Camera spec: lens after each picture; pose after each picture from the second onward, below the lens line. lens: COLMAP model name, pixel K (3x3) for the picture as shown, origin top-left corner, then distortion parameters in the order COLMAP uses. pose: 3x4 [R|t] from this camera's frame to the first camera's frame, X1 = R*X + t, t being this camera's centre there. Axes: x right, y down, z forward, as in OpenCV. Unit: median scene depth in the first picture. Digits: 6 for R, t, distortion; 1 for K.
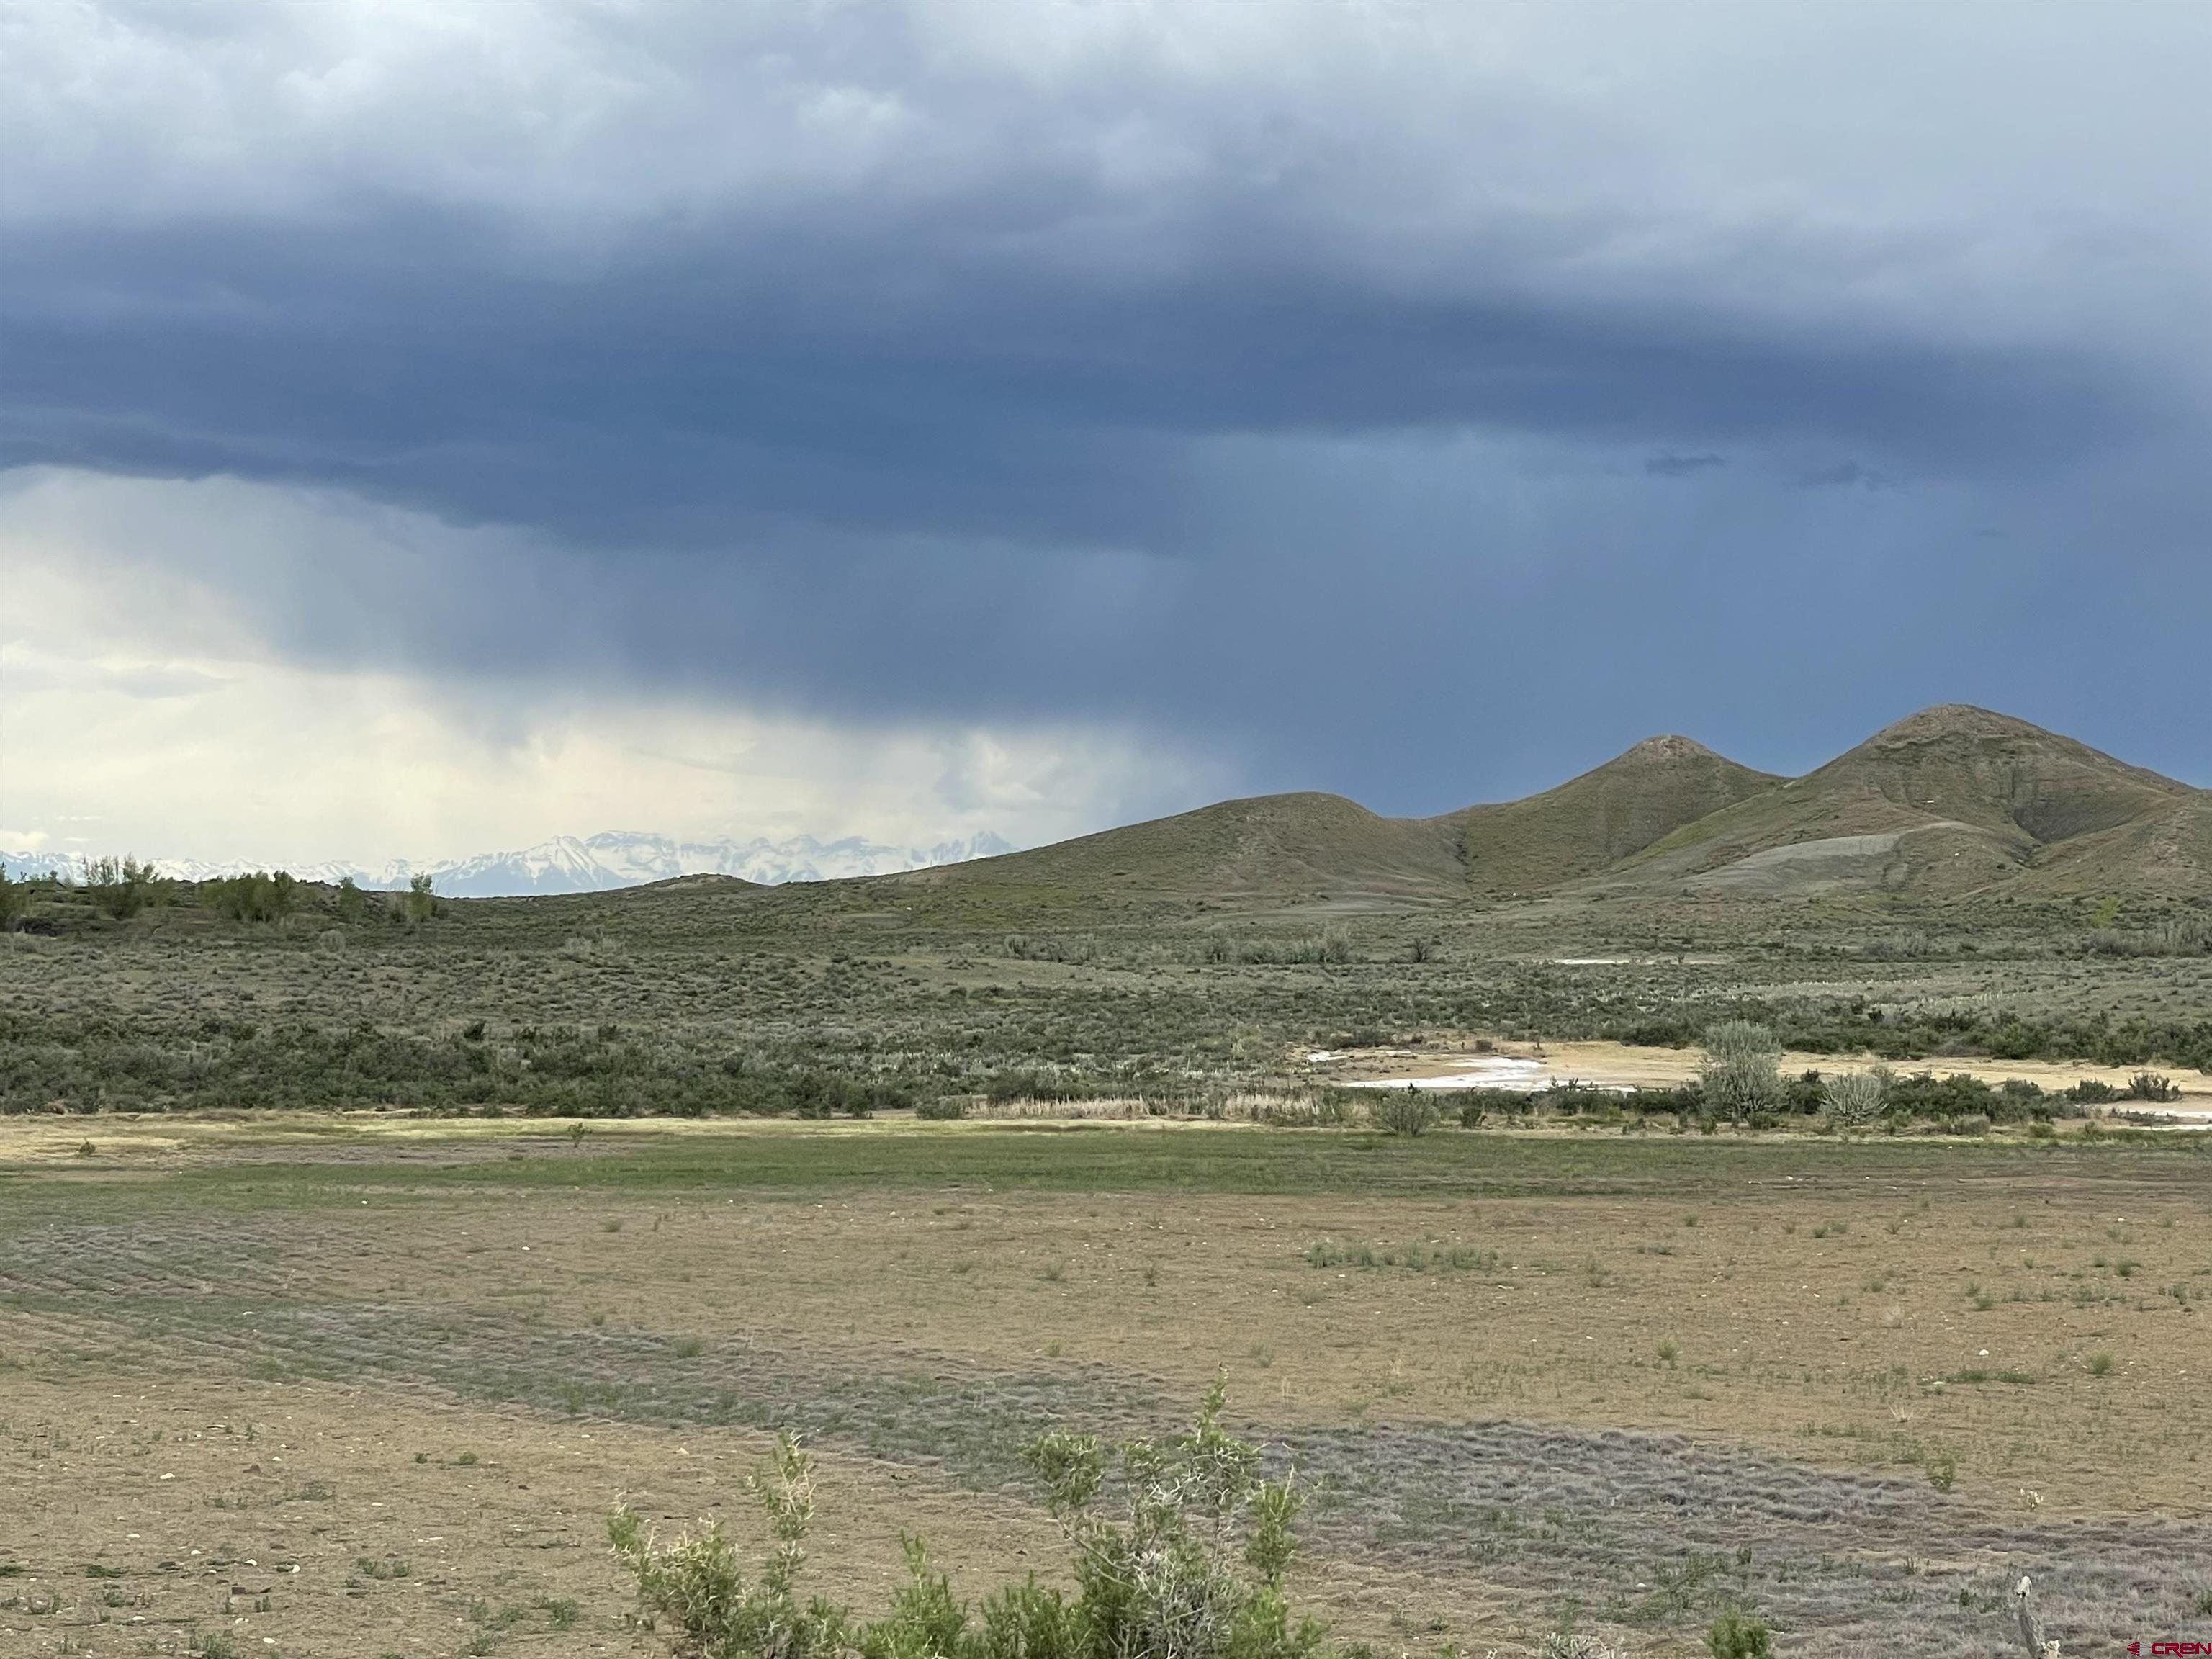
lens RADIAL K [[4384.7, 0, 1106.0], [0, 4384.7, 829.5], [0, 0, 1]] dist [-0.016175, -0.117937]
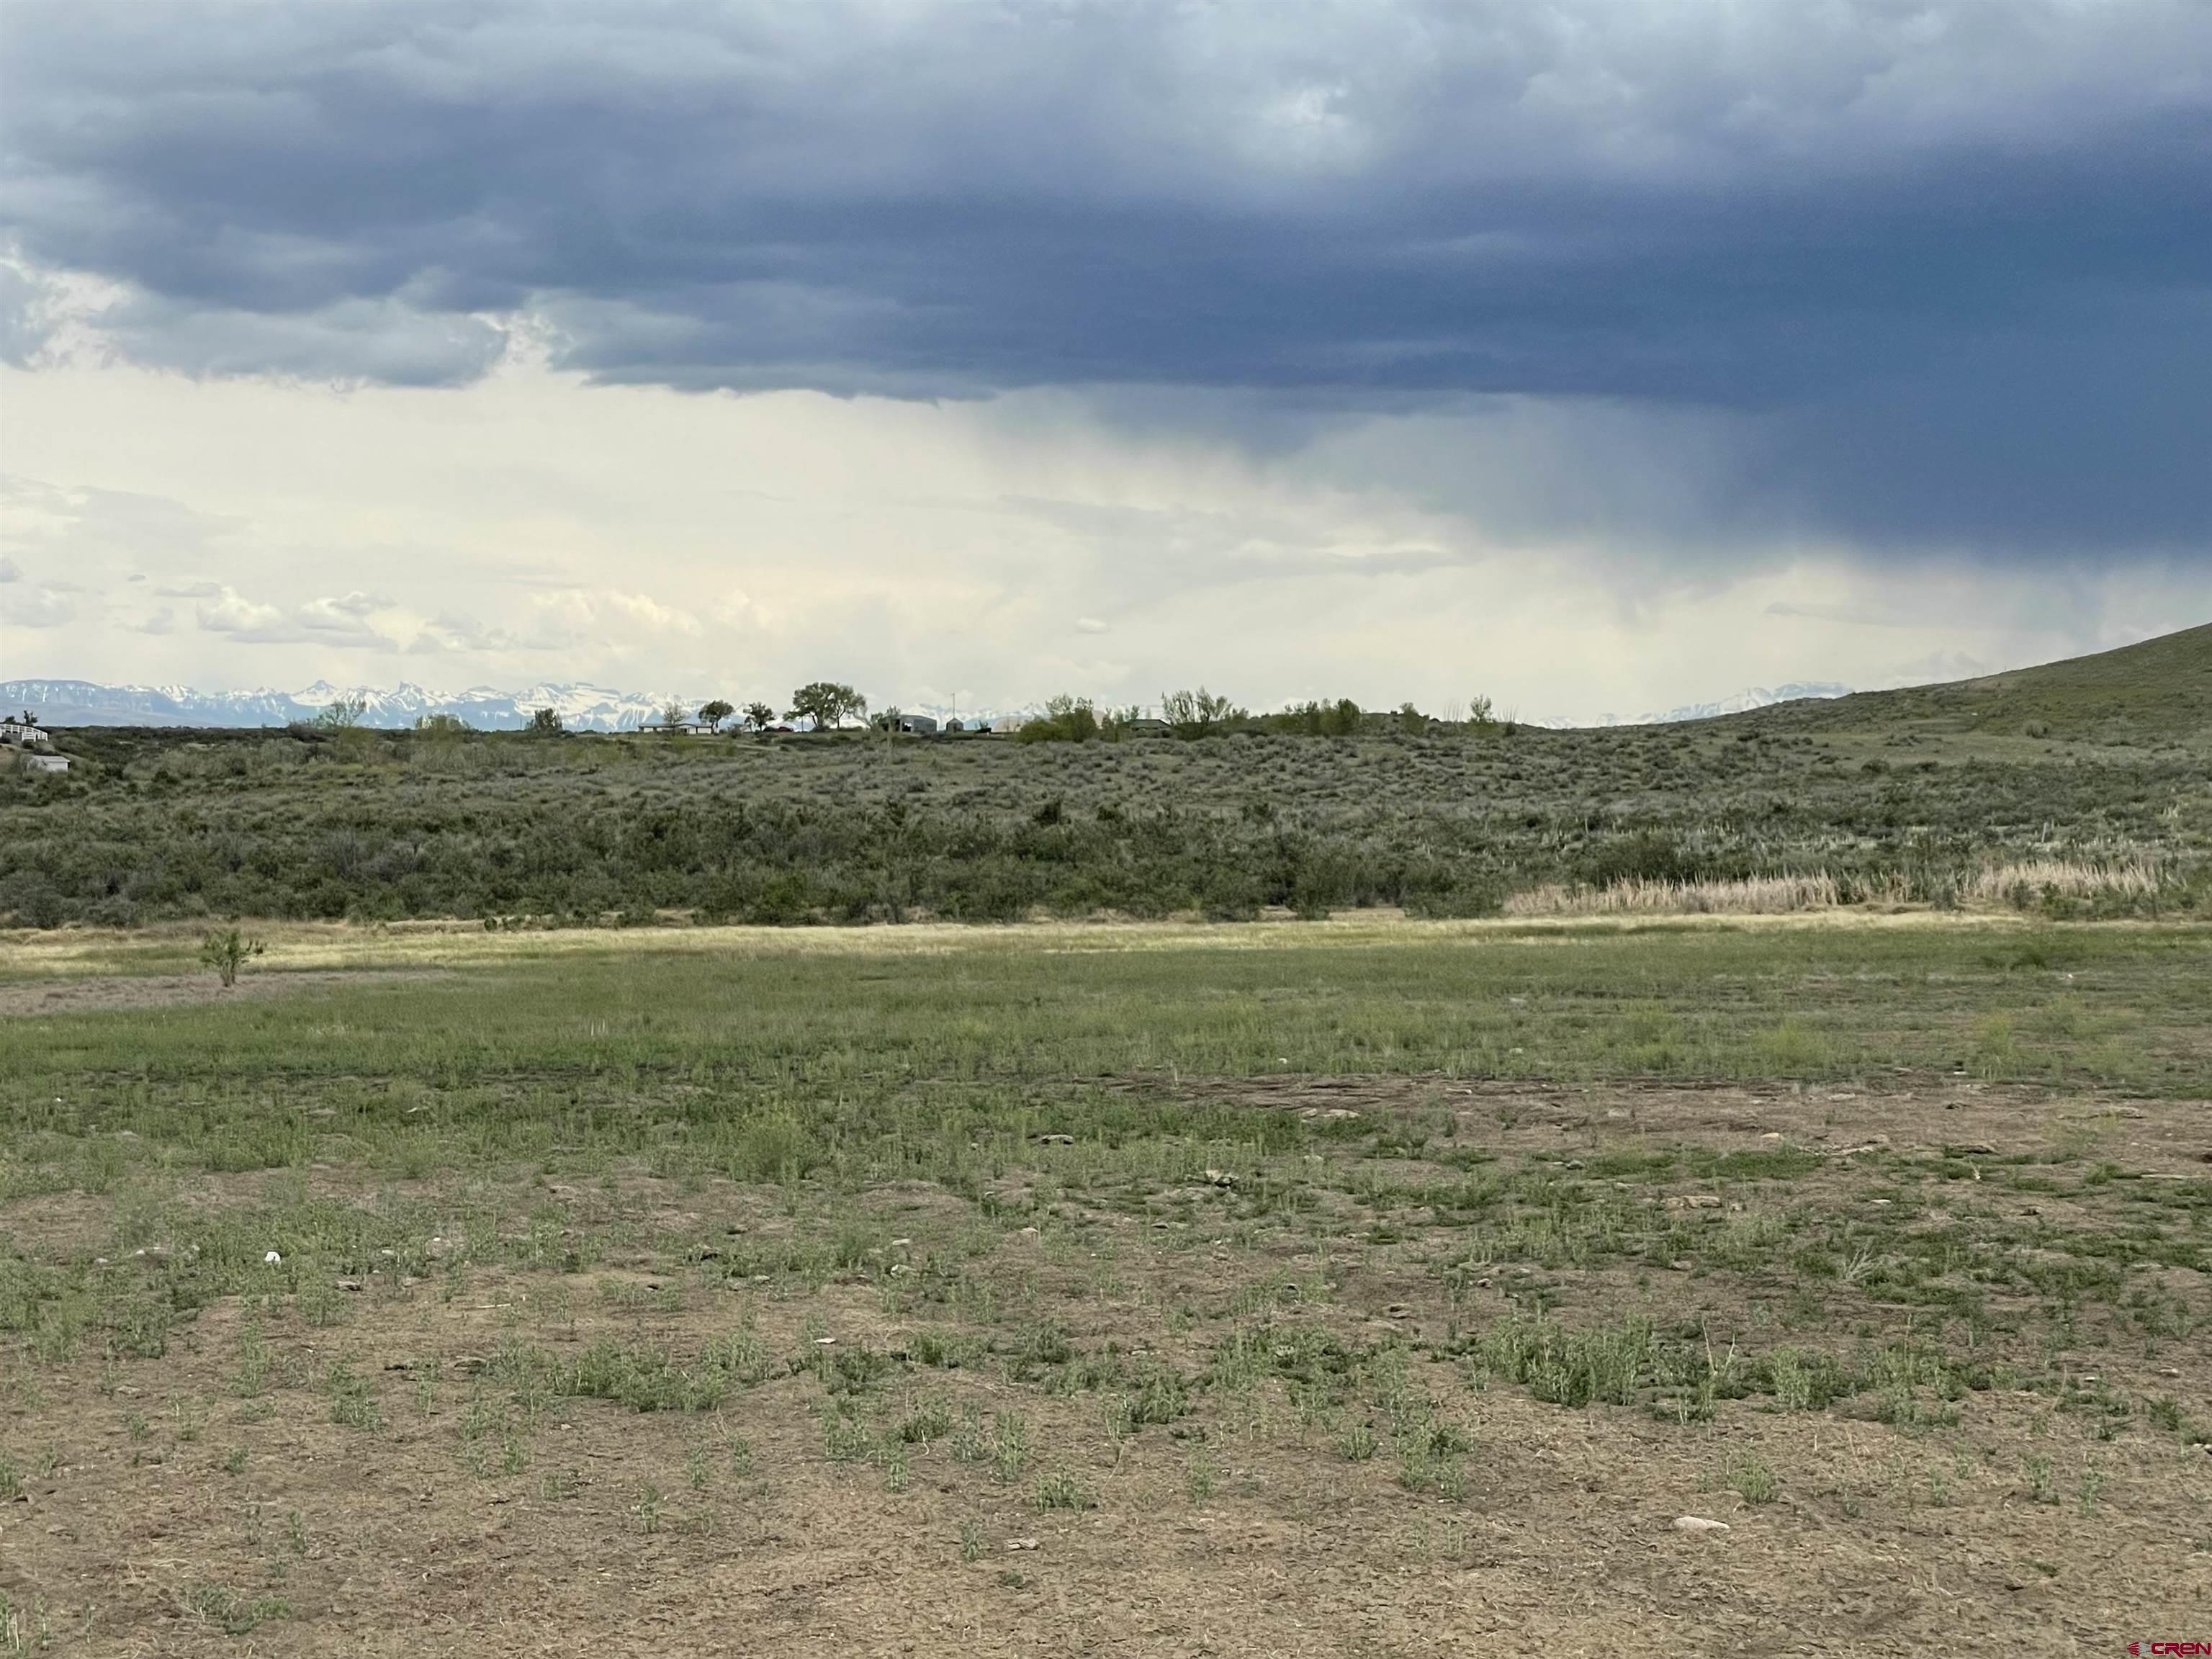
lens RADIAL K [[3908.6, 0, 1106.0], [0, 3908.6, 829.5], [0, 0, 1]] dist [0.254000, 0.002438]
pose [[0.960432, -0.024326, -0.277451, 0.058792], [0.034975, 0.998827, 0.033498, 0.035486], [0.276311, -0.041876, 0.960156, 0.492634]]
